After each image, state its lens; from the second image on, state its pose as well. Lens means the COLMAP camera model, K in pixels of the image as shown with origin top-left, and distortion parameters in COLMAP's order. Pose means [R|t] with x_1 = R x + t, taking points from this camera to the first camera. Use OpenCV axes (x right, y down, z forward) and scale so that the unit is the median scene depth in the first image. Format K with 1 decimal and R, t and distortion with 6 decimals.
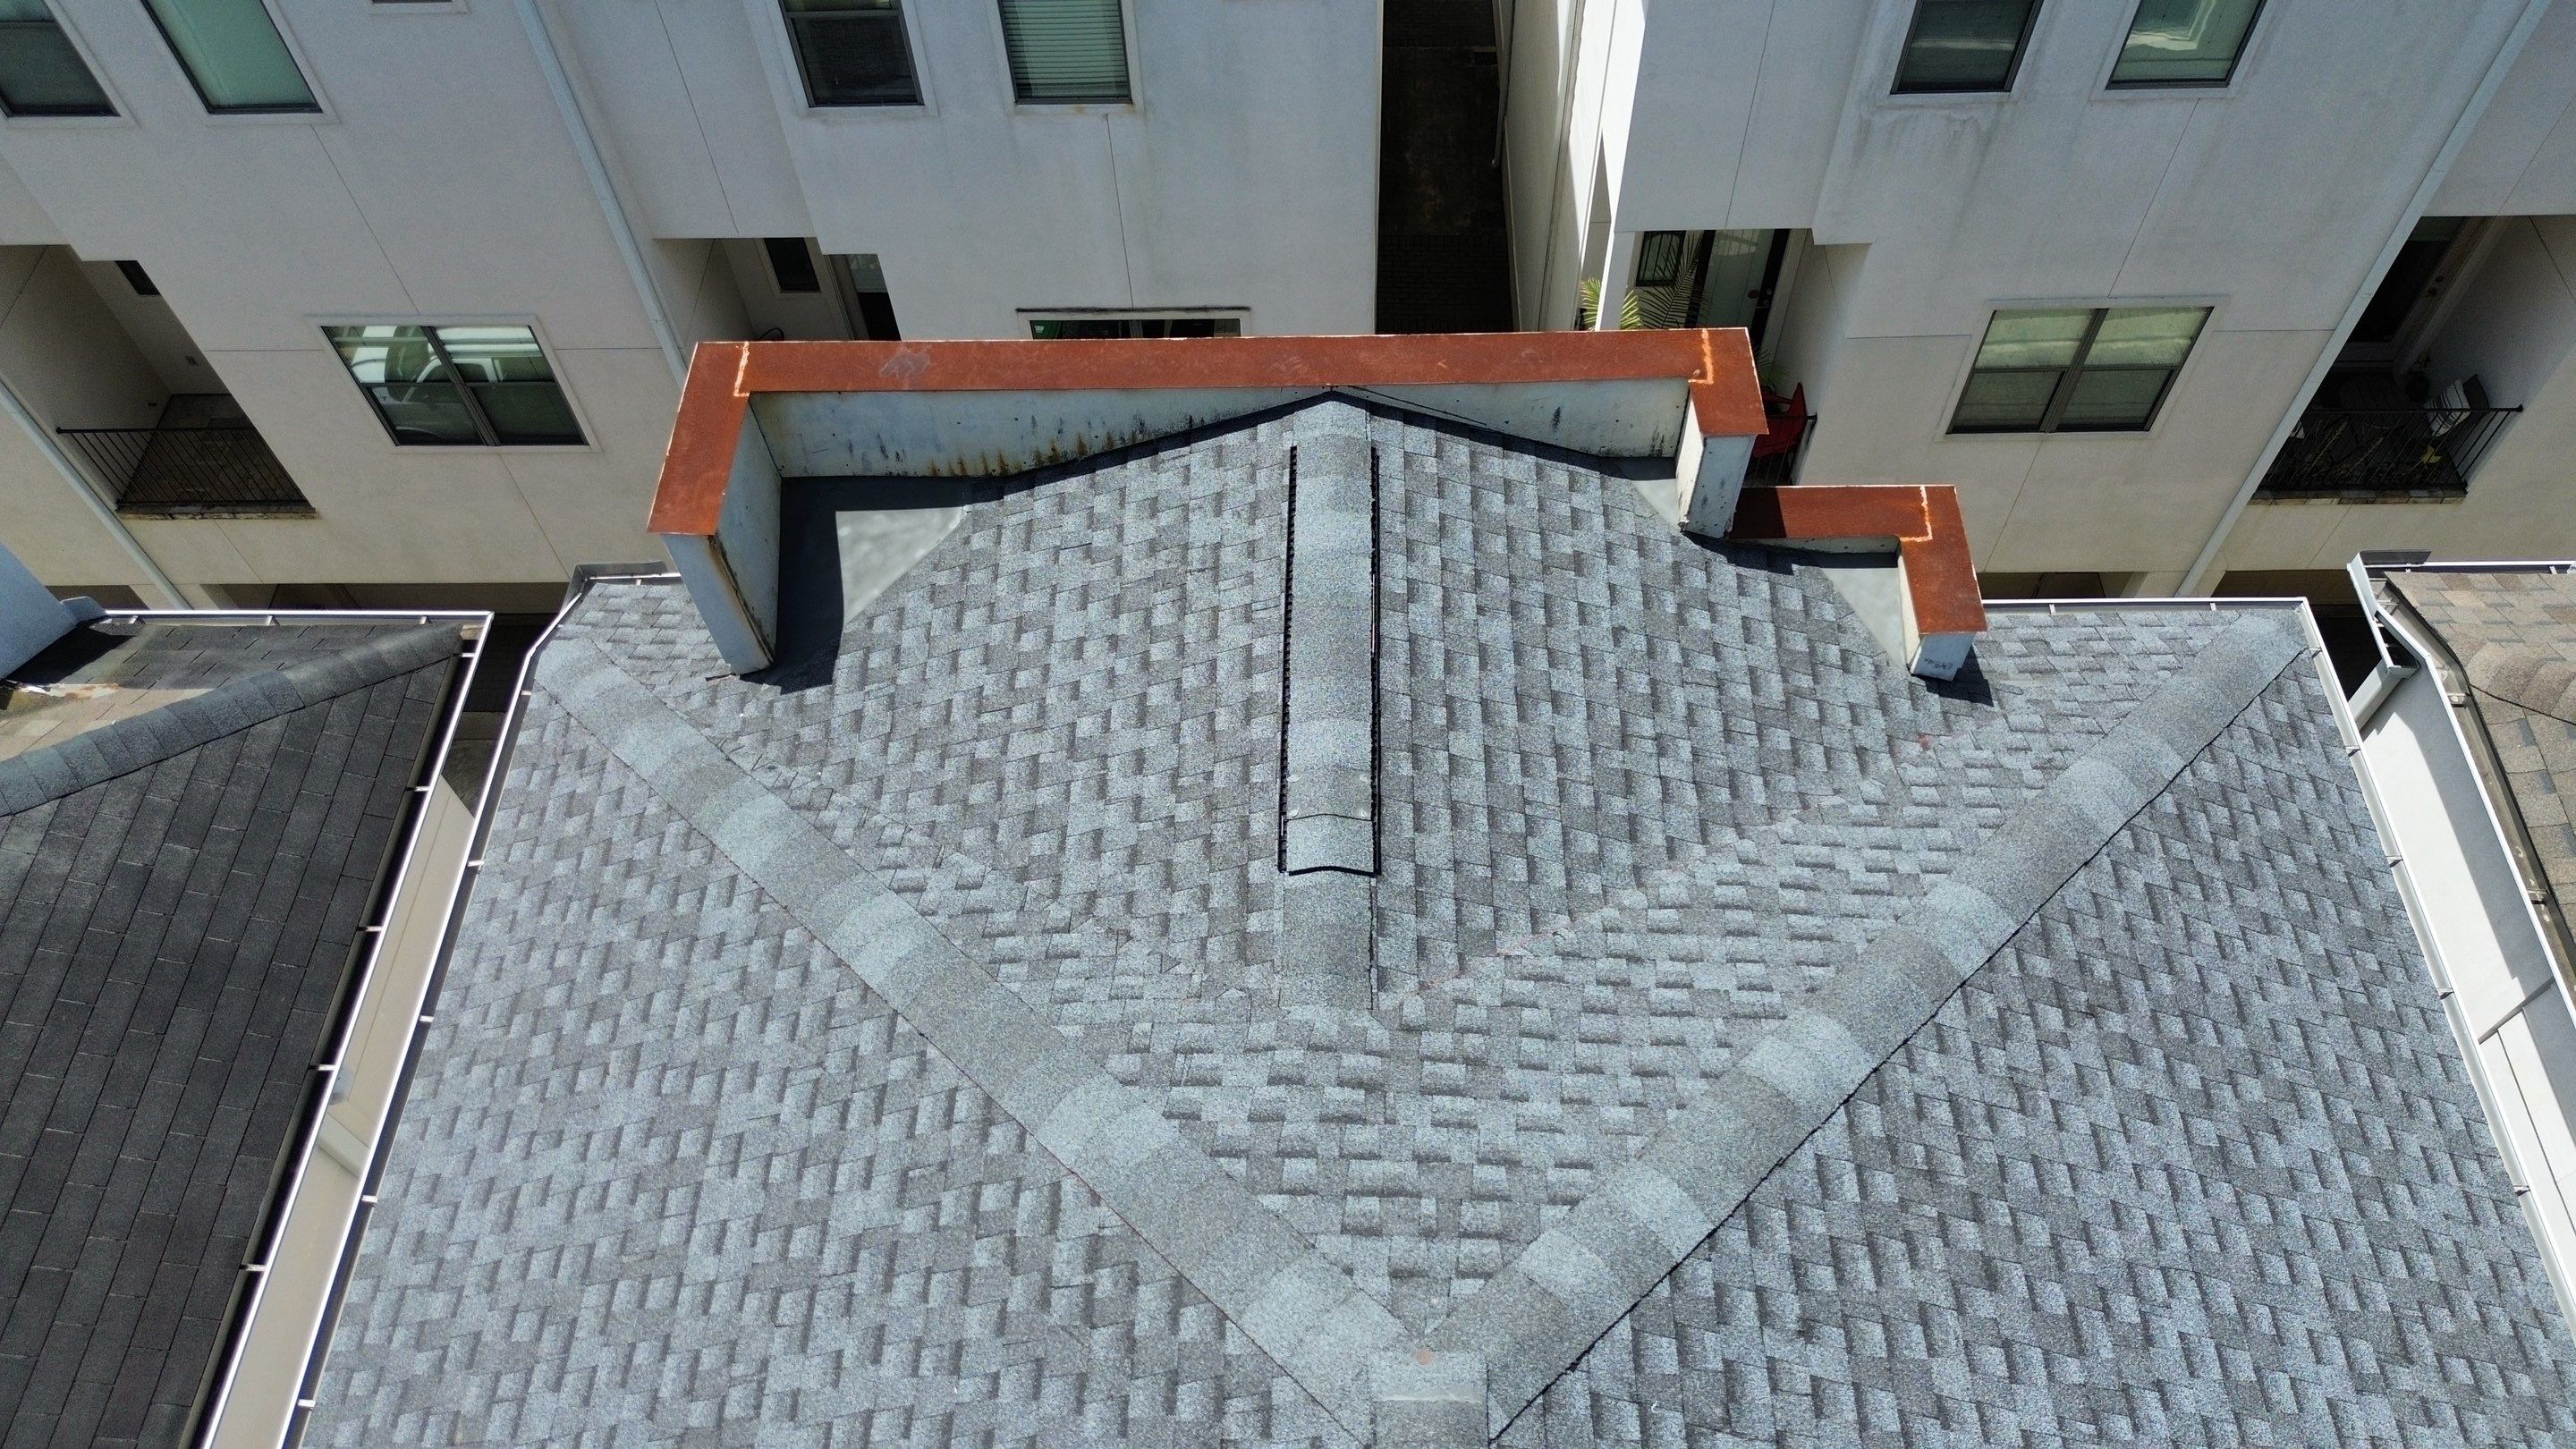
lens RADIAL K [[1829.4, 0, 1289.1], [0, 1829.4, 731.5], [0, 0, 1]] dist [0.045756, -0.012139]
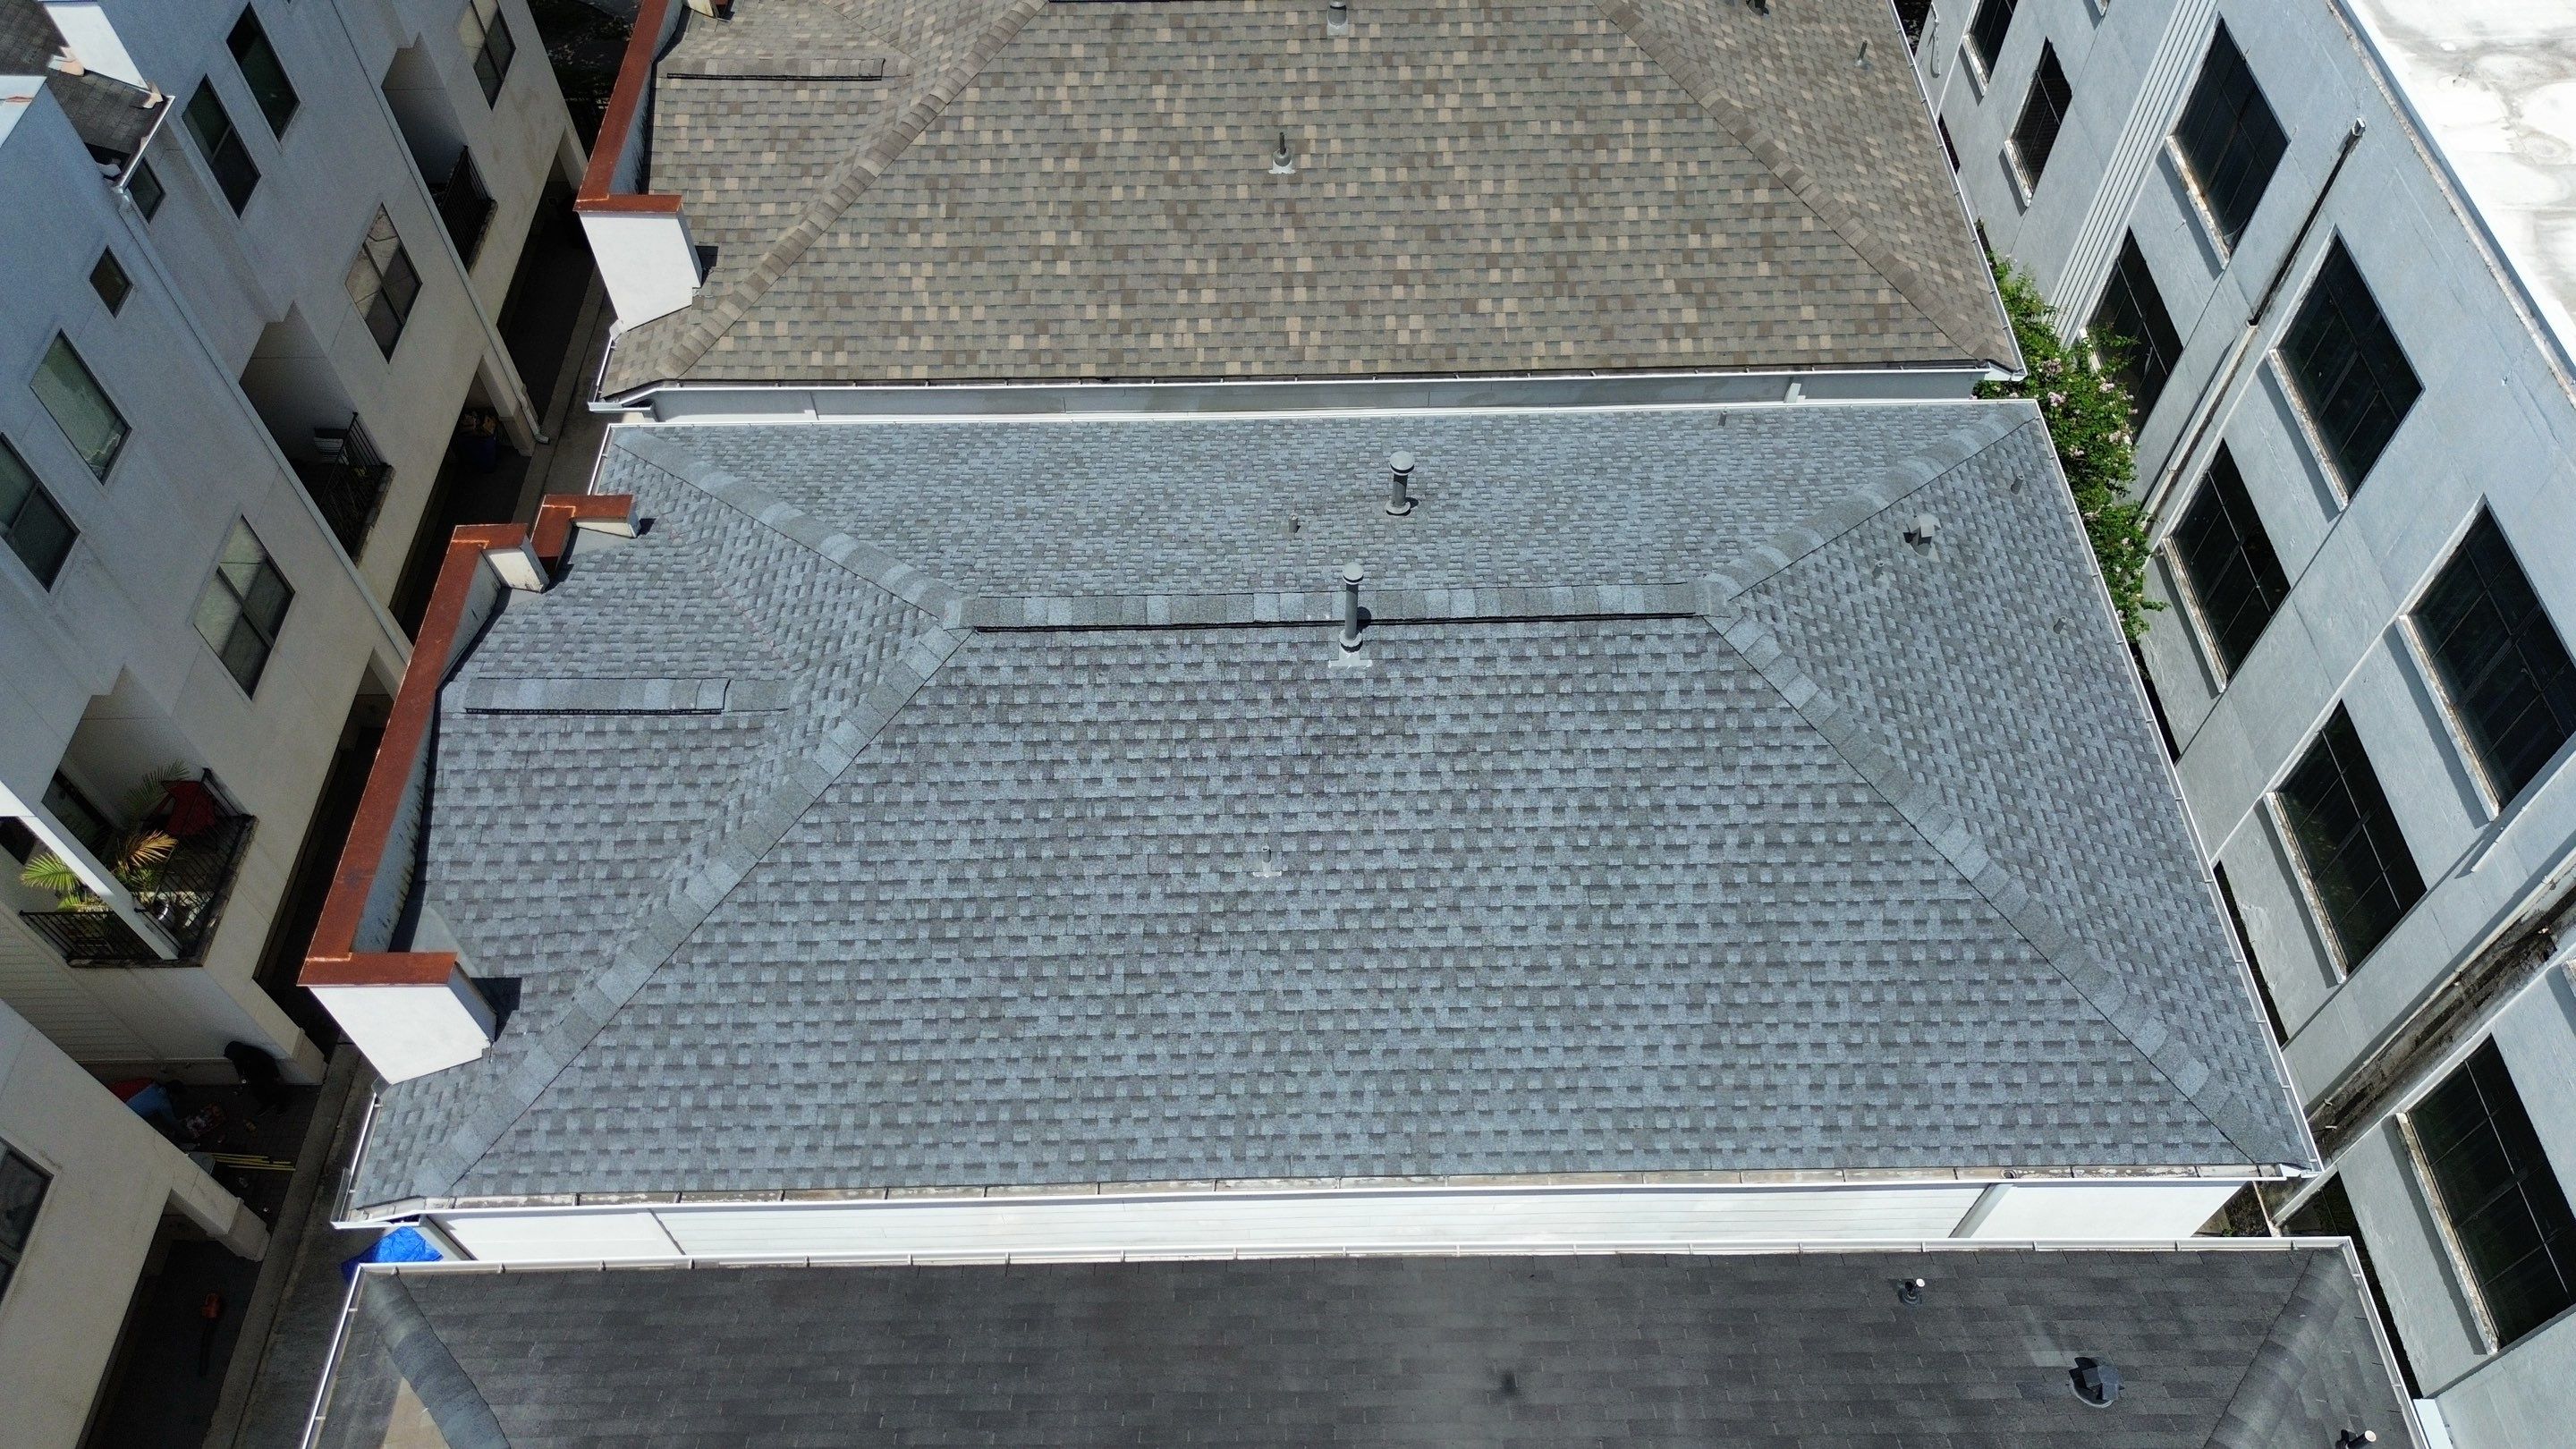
lens RADIAL K [[1829.4, 0, 1274.3], [0, 1829.4, 723.4], [0, 0, 1]] dist [0.045756, -0.012139]
pose [[-0.025421, -0.782003, 0.622756, -1.265429], [0.833413, 0.327446, 0.445199, -0.313399], [-0.552066, 0.530330, 0.643408, -0.724002]]
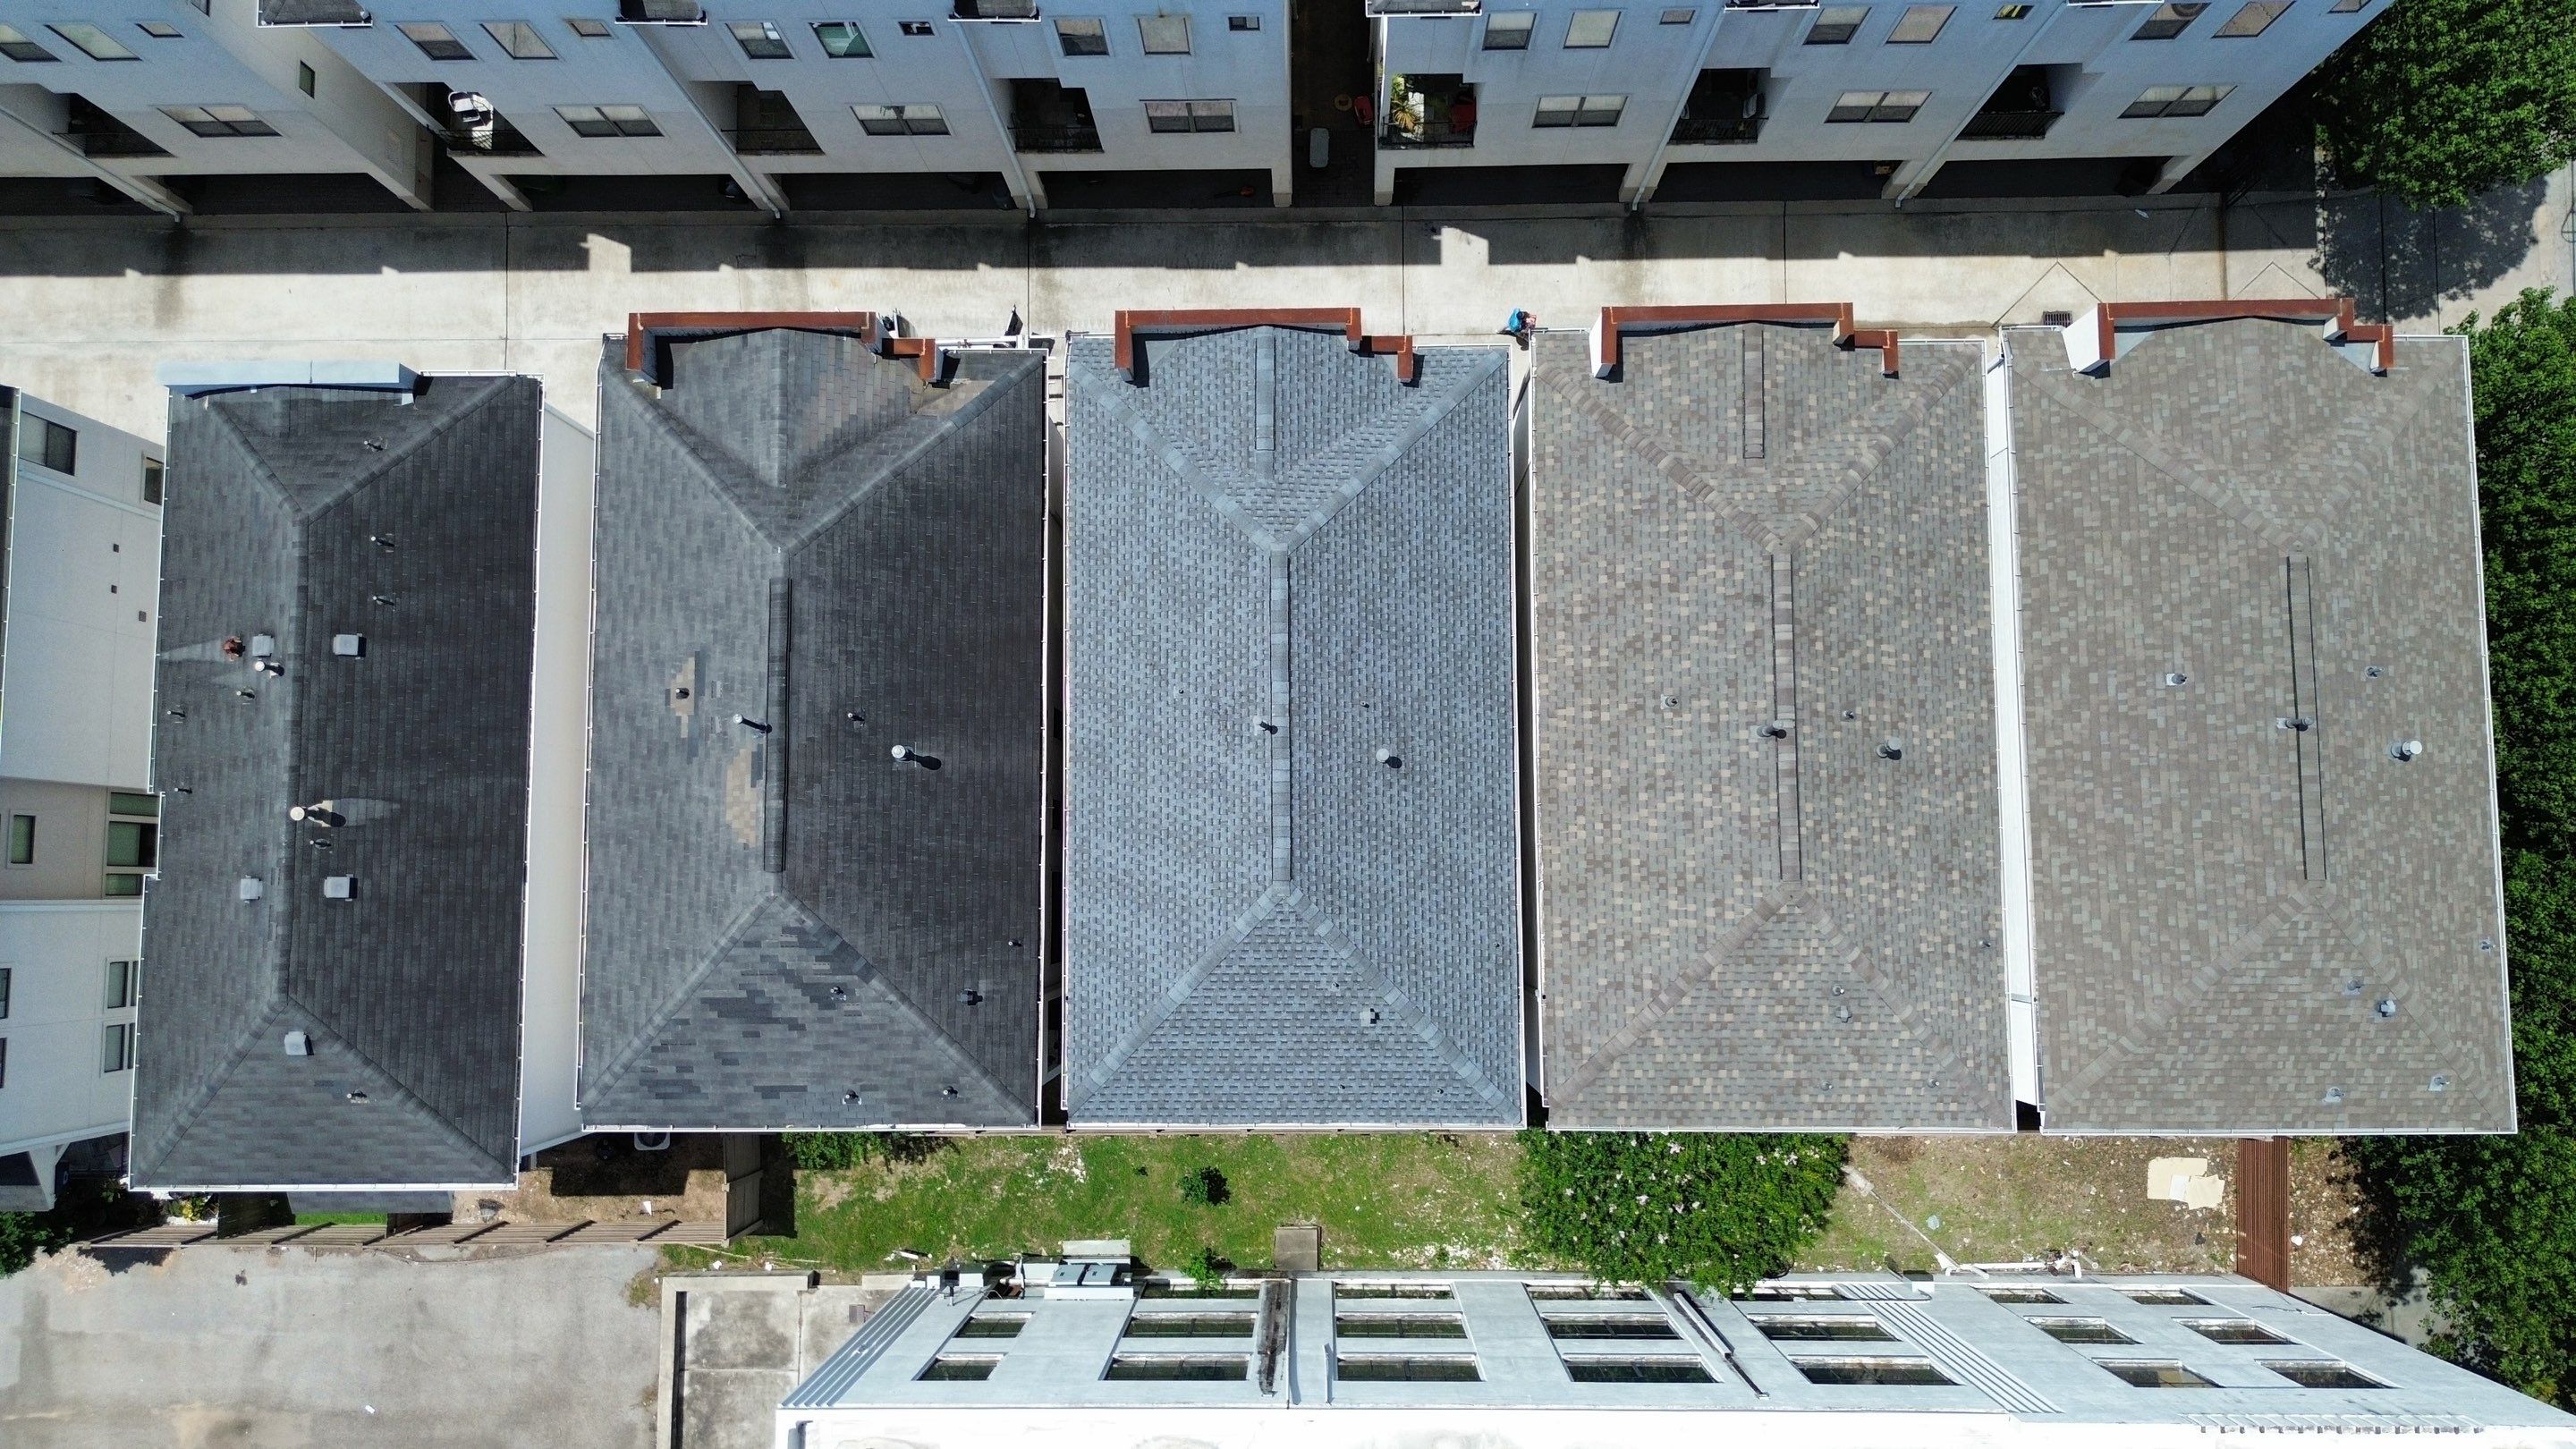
lens RADIAL K [[1829.4, 0, 1276.0], [0, 1829.4, 737.9], [0, 0, 1]] dist [0.045756, -0.012139]
pose [[0.999836, -0.018018, 0.001844, 0.025357], [0.014787, 0.870796, 0.491422, -1.502838], [-0.010460, -0.491314, 0.870920, -3.335015]]
